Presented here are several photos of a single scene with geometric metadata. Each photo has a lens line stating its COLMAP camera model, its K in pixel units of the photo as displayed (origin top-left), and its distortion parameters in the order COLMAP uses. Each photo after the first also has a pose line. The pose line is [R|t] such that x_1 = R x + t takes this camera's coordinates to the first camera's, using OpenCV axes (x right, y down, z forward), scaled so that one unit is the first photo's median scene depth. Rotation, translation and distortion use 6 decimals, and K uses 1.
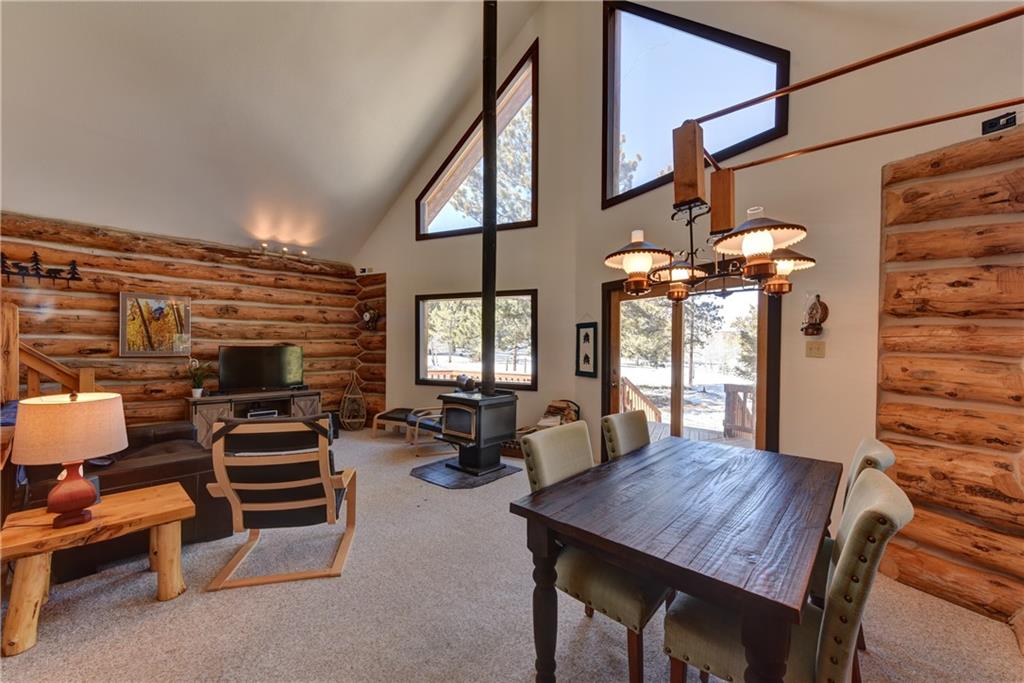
lens RADIAL K [[402.4, 0, 515.8], [0, 402.4, 345.0], [0, 0, 1]] dist [0.000949, -0.000639]
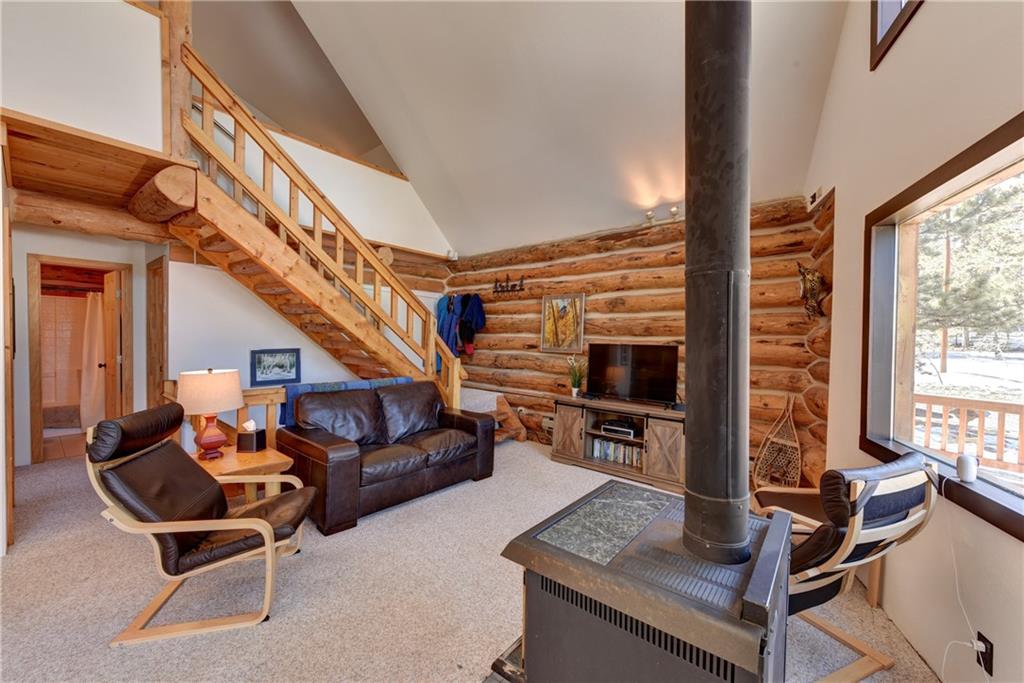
lens RADIAL K [[402.4, 0, 516.2], [0, 402.4, 344.0], [0, 0, 1]] dist [0.000949, -0.000639]
pose [[0.027633, 0.006320, -0.999598, 0.153286], [-0.014964, 0.999871, 0.005908, 0.000448], [0.999506, 0.014794, 0.027724, 0.804176]]
